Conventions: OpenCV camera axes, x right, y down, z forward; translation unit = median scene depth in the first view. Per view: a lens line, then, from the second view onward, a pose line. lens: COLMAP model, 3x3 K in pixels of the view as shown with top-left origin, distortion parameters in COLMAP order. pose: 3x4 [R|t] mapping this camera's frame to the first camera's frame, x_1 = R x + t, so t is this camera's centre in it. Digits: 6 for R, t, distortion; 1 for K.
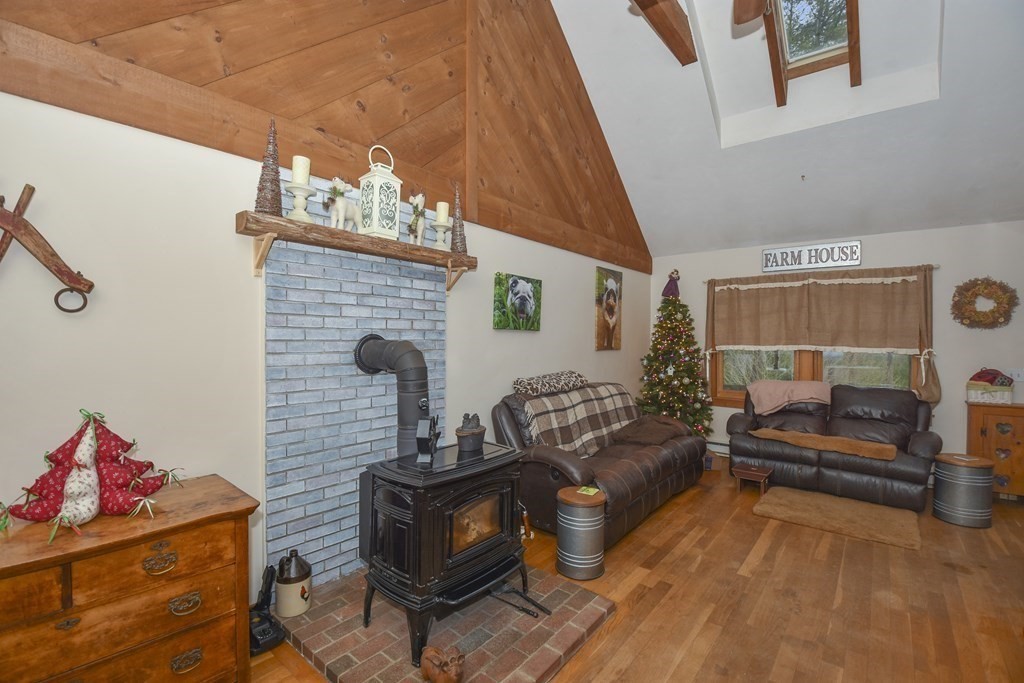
lens RADIAL K [[452.5, 0, 514.4], [0, 452.5, 331.7], [0, 0, 1]] dist [0.001461, -0.018916]
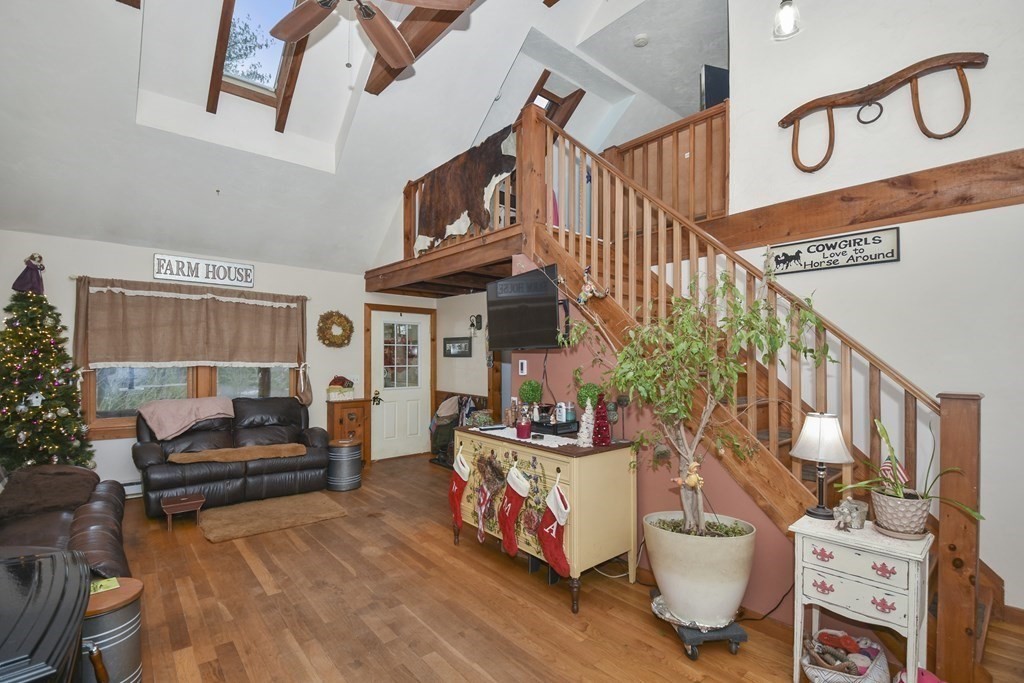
lens RADIAL K [[458.1, 0, 512.0], [0, 458.1, 341.5], [0, 0, 1]] dist [0.000066, -0.021123]
pose [[0.168697, 0.029518, 0.985226, -0.225888], [-0.018513, 0.999470, -0.026775, 0.002188], [-0.985494, -0.013723, 0.169154, 0.180985]]
